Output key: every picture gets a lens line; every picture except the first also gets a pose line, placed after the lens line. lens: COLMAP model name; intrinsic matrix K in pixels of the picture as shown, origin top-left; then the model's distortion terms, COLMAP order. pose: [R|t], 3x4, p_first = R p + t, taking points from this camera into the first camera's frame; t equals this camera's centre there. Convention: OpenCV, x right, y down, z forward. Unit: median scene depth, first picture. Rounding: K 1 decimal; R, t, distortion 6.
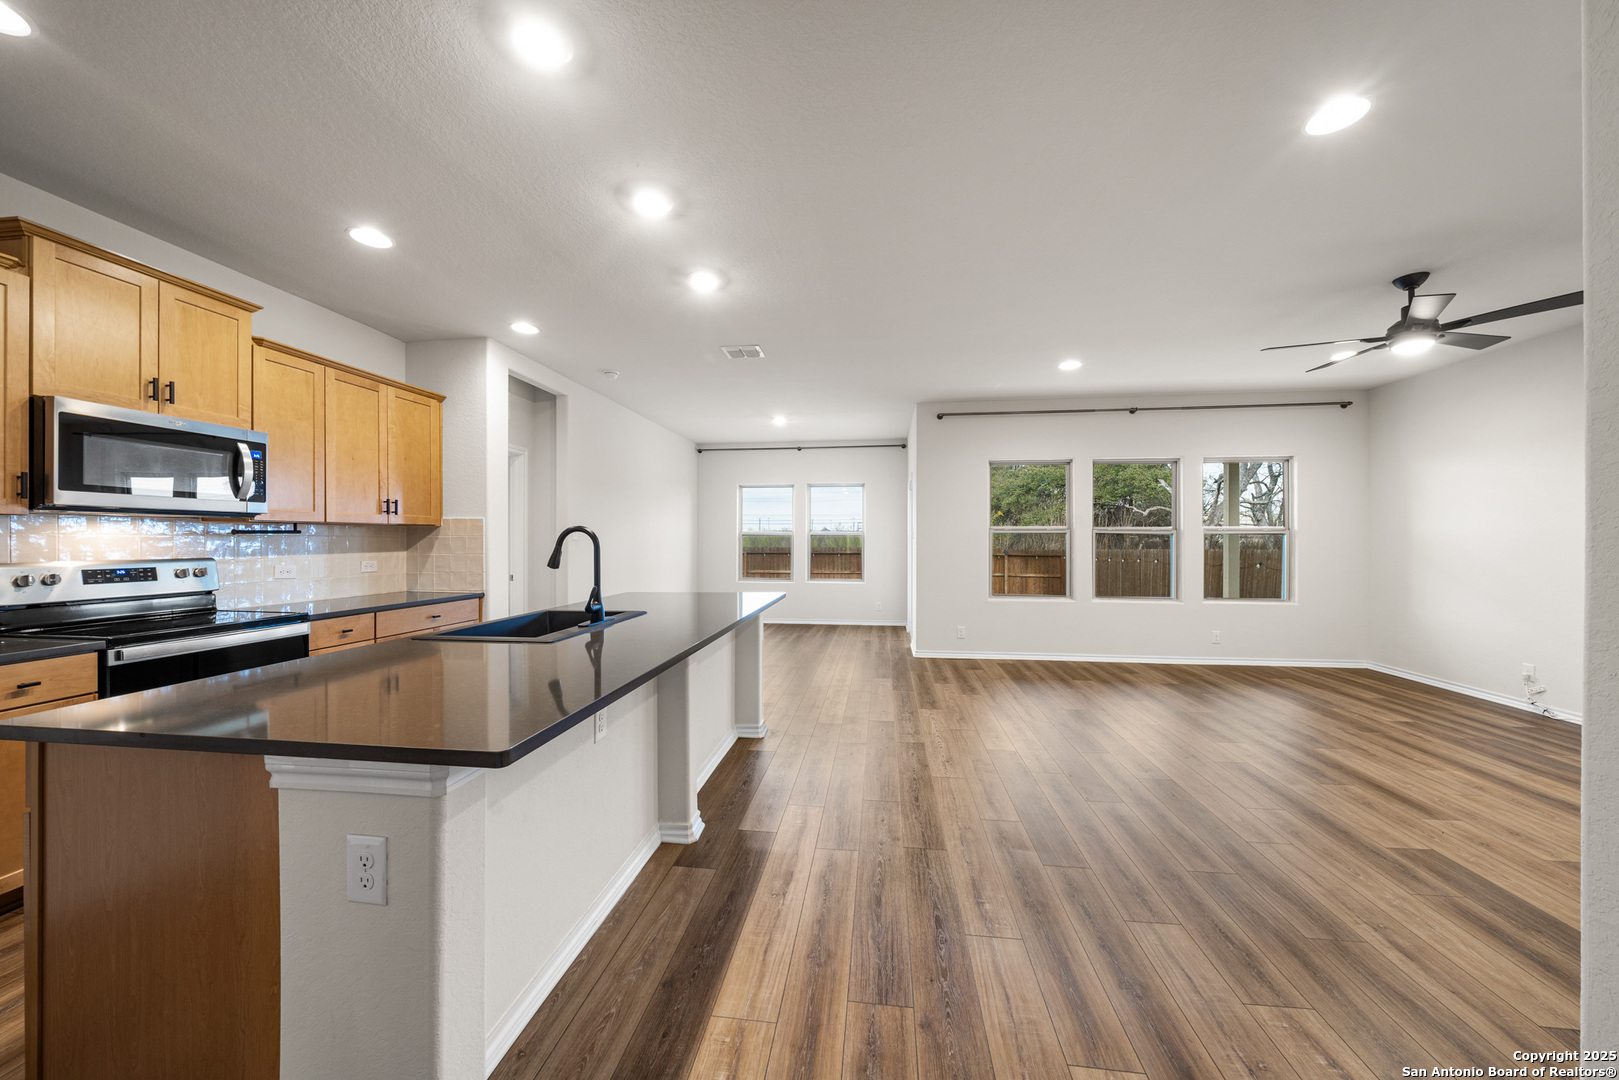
lens RADIAL K [[563.0, 0, 810.3], [0, 563.0, 540.2], [0, 0, 1]] dist [-0.005963, -0.000107]
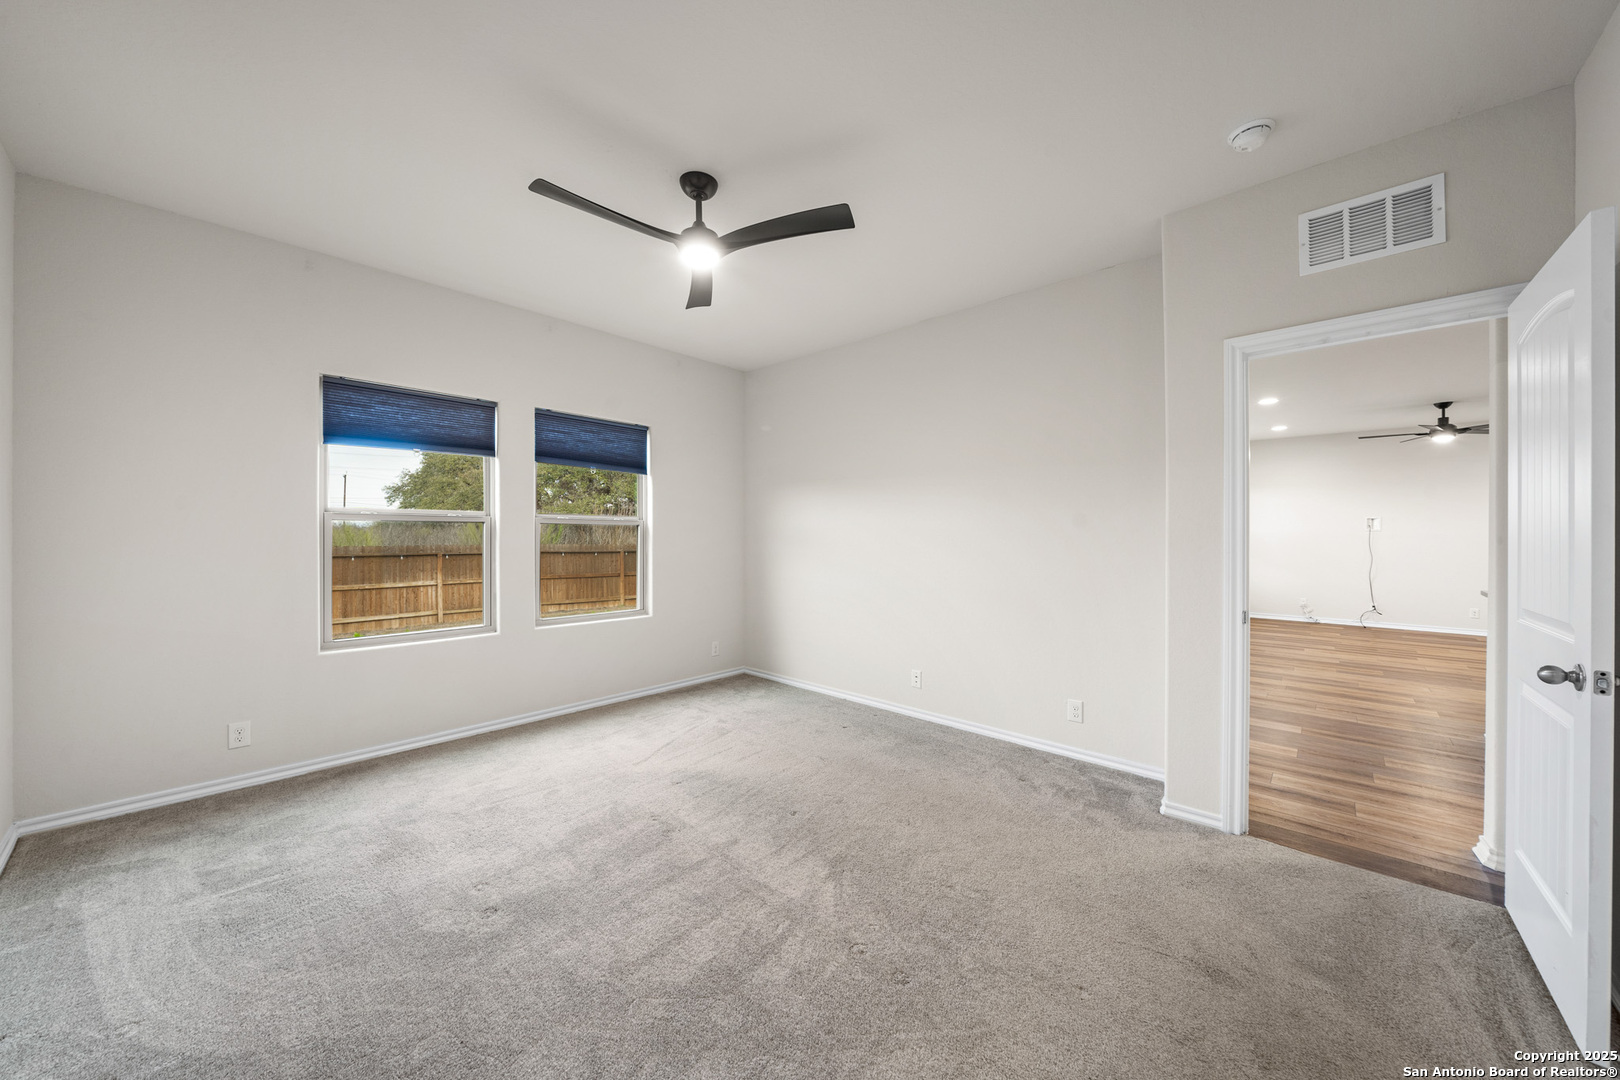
lens RADIAL K [[566.9, 0, 809.3], [0, 566.9, 528.4], [0, 0, 1]] dist [-0.006732, -0.000155]
pose [[0.581901, 0.010686, 0.813189, -1.435502], [-0.002346, 0.999932, -0.011461, -0.000910], [-0.813256, 0.004761, 0.581887, 1.302968]]
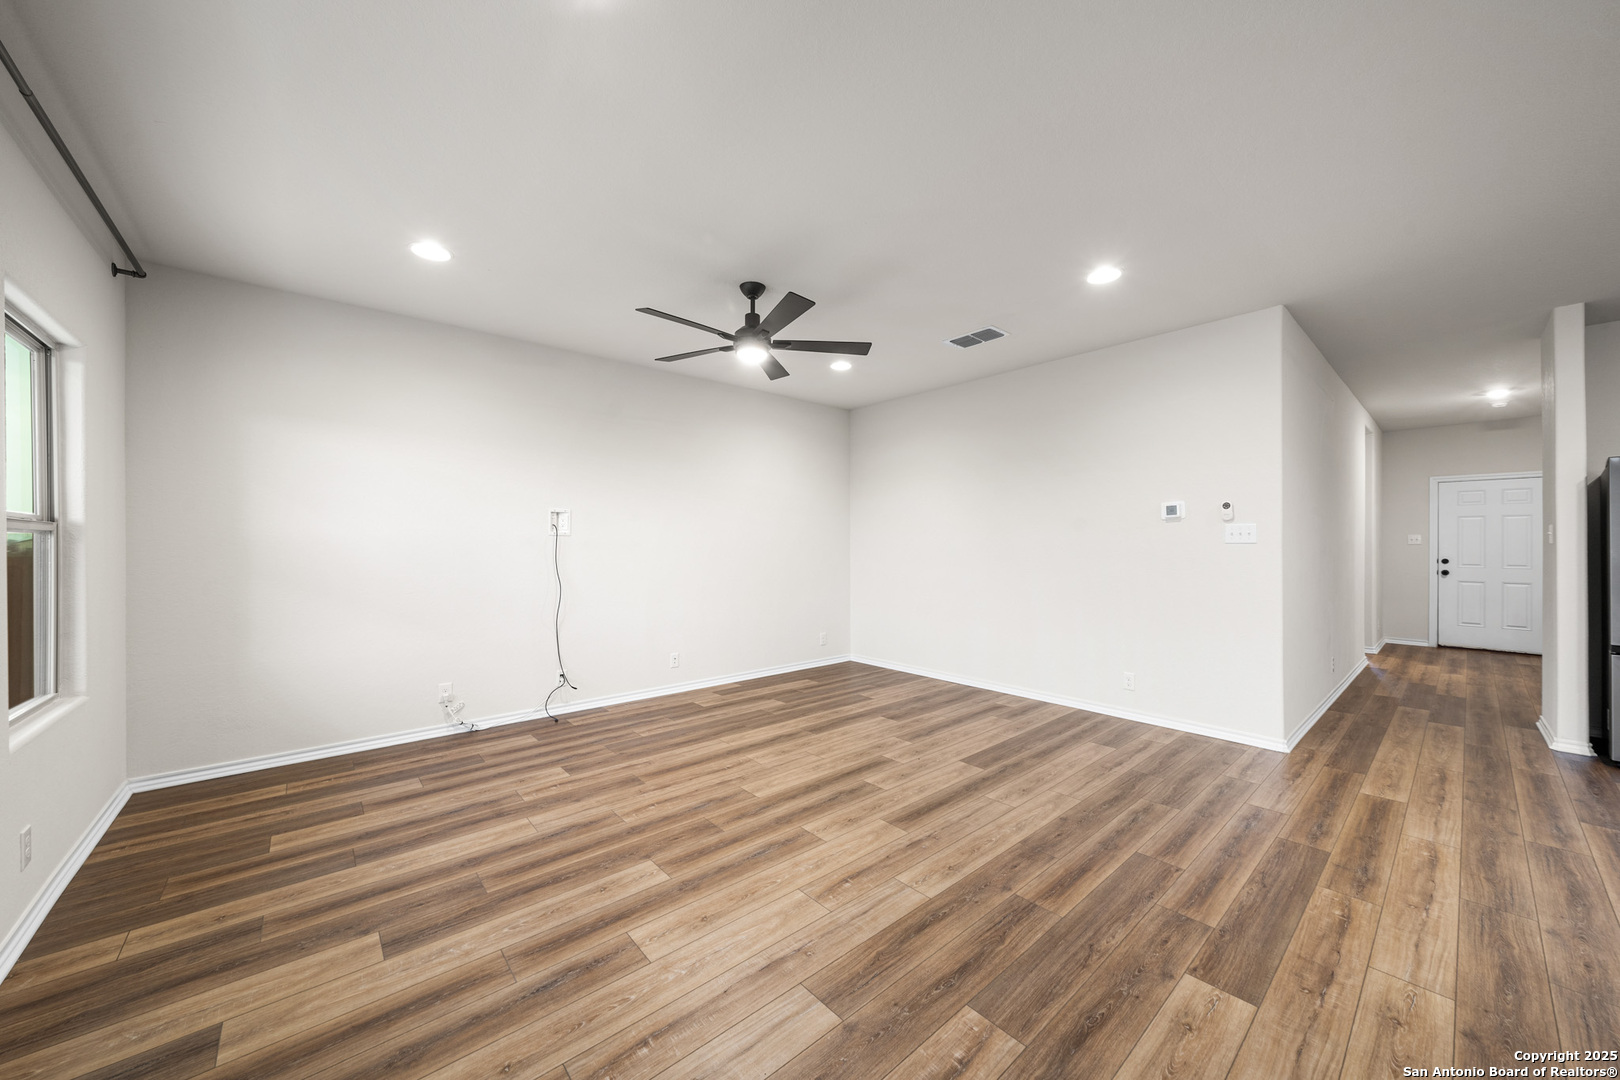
lens RADIAL K [[580.1, 0, 810.5], [0, 580.1, 542.0], [0, 0, 1]] dist [-0.006703, 0.000170]
pose [[-0.747895, 0.003528, 0.663808, 0.232942], [0.001320, 0.999992, -0.003827, -0.002099], [-0.663816, -0.001985, -0.747894, 1.349695]]
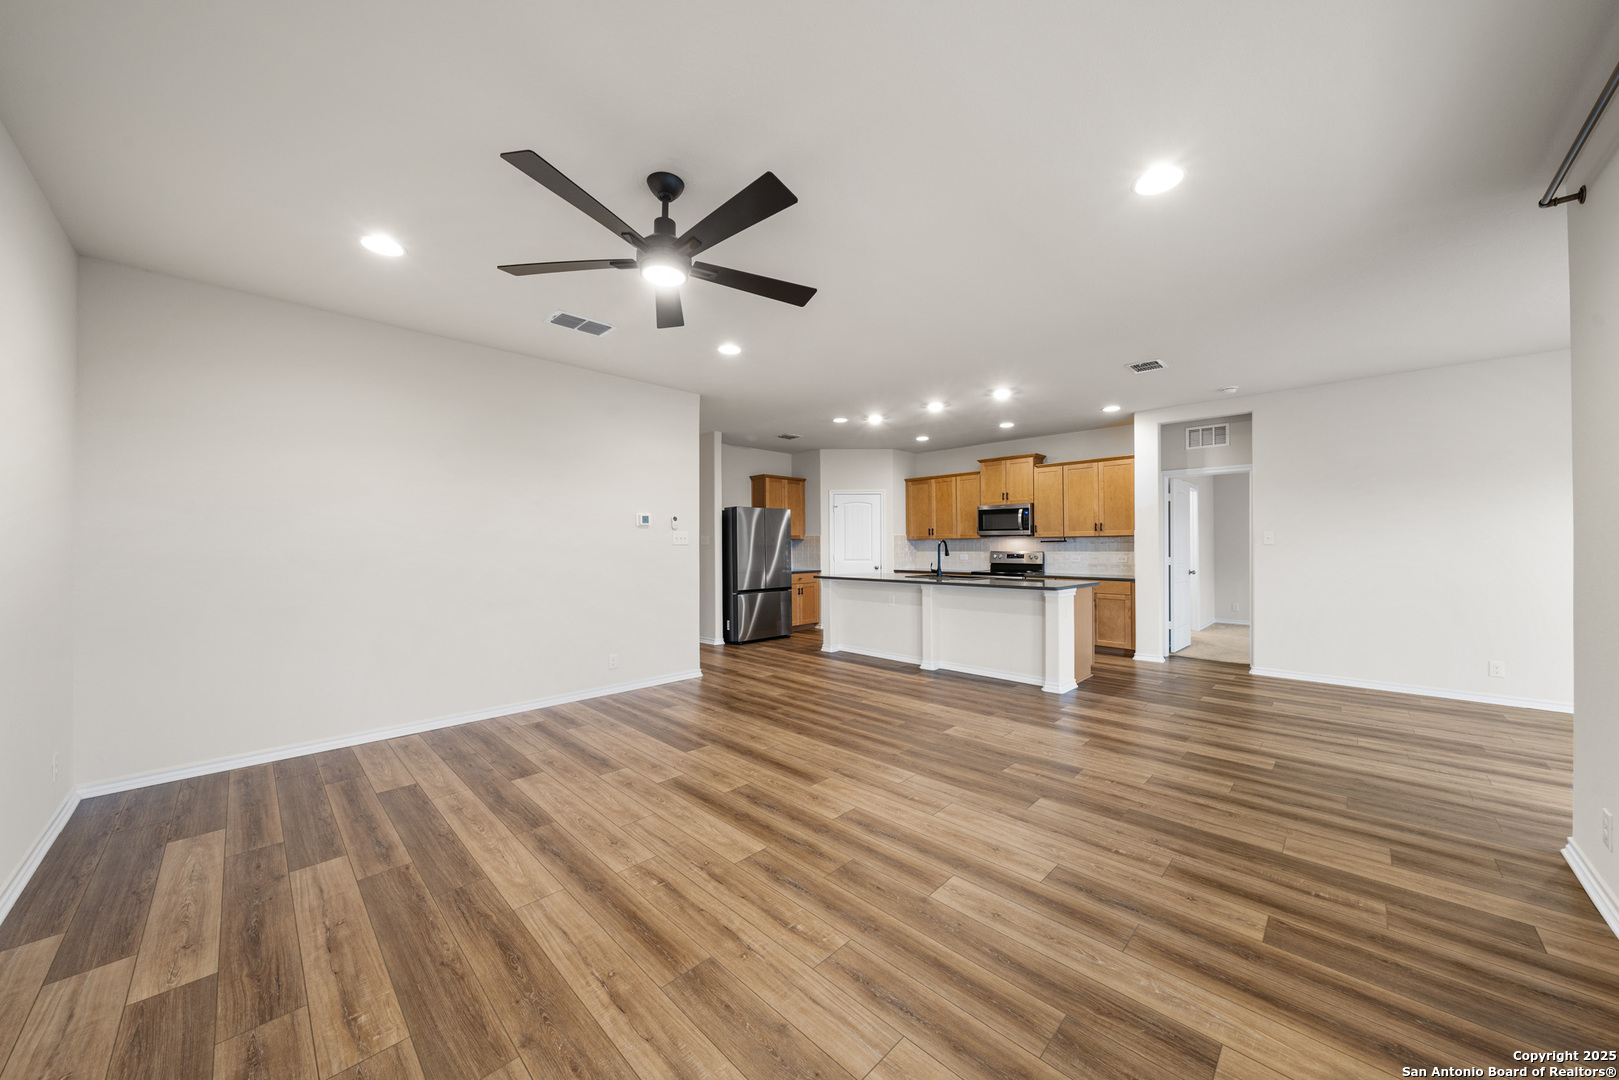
lens RADIAL K [[563.0, 0, 810.3], [0, 563.0, 540.2], [0, 0, 1]] dist [-0.005963, -0.000107]
pose [[-0.603135, -0.004917, -0.797624, 1.209031], [0.001656, 0.999971, -0.007416, -0.002308], [0.797637, -0.005794, -0.603109, 1.243101]]
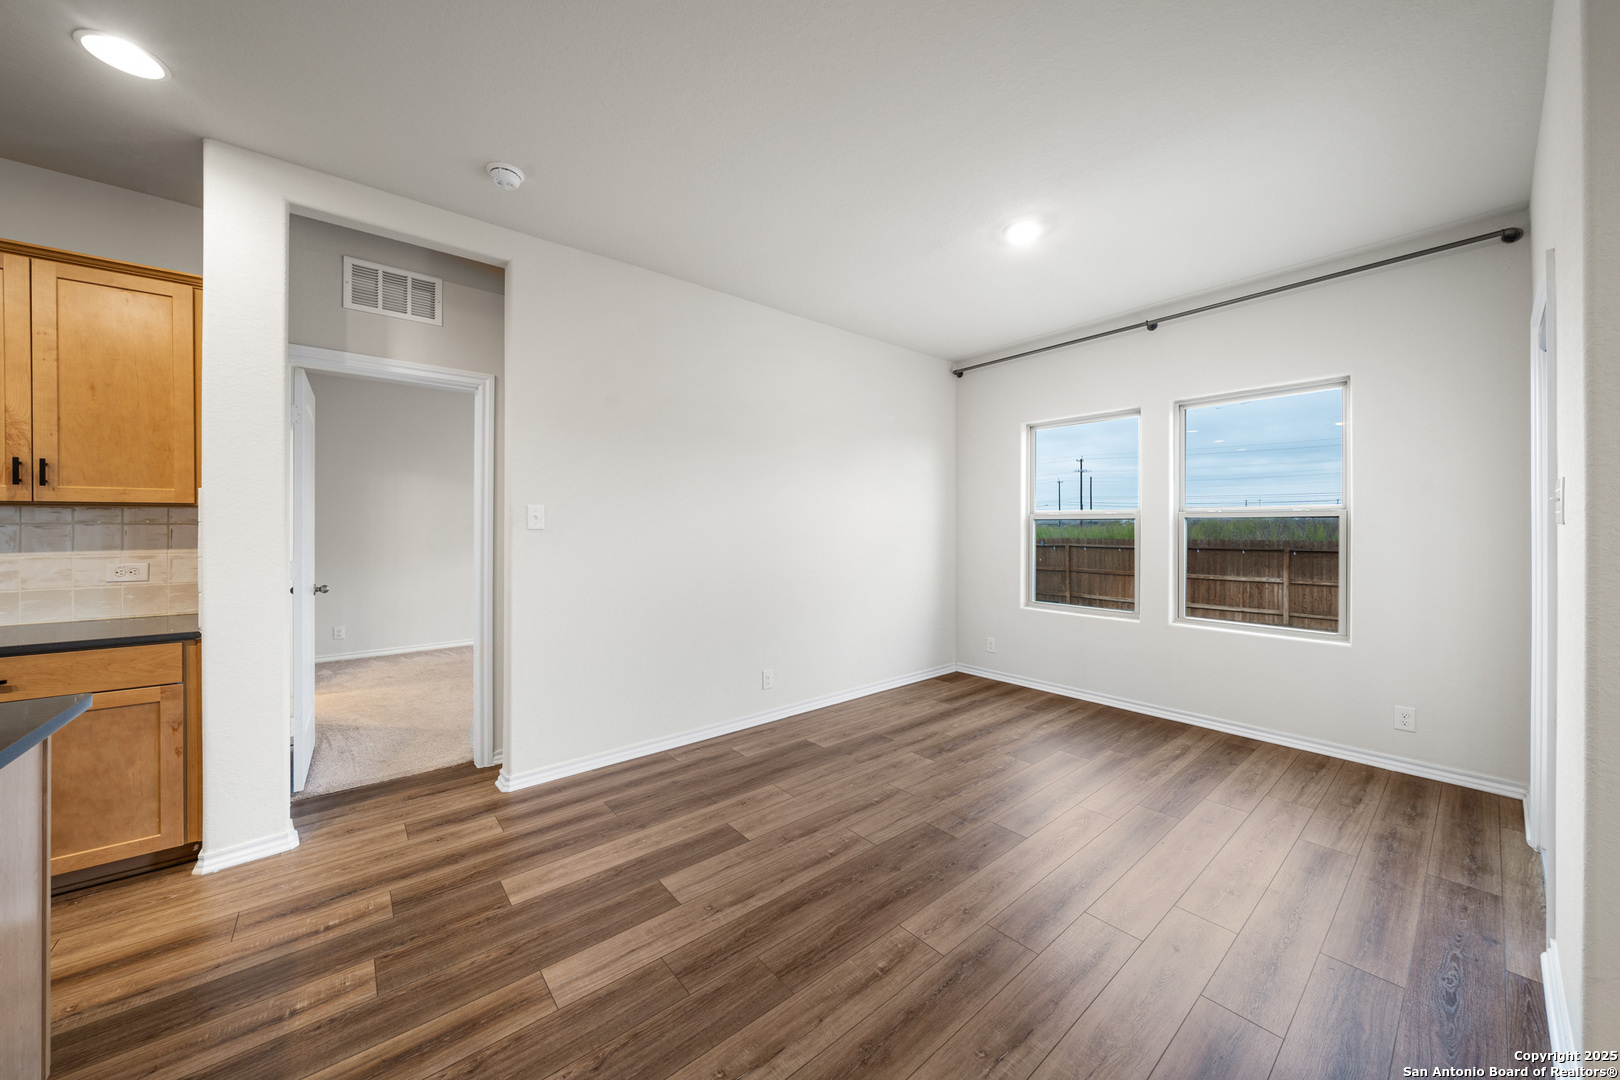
lens RADIAL K [[566.9, 0, 809.3], [0, 566.9, 528.4], [0, 0, 1]] dist [-0.006732, -0.000155]
pose [[0.730426, -0.000871, -0.682991, 0.188318], [0.000804, 1.000000, -0.000416, -0.000932], [0.682991, -0.000245, 0.730426, 1.024274]]
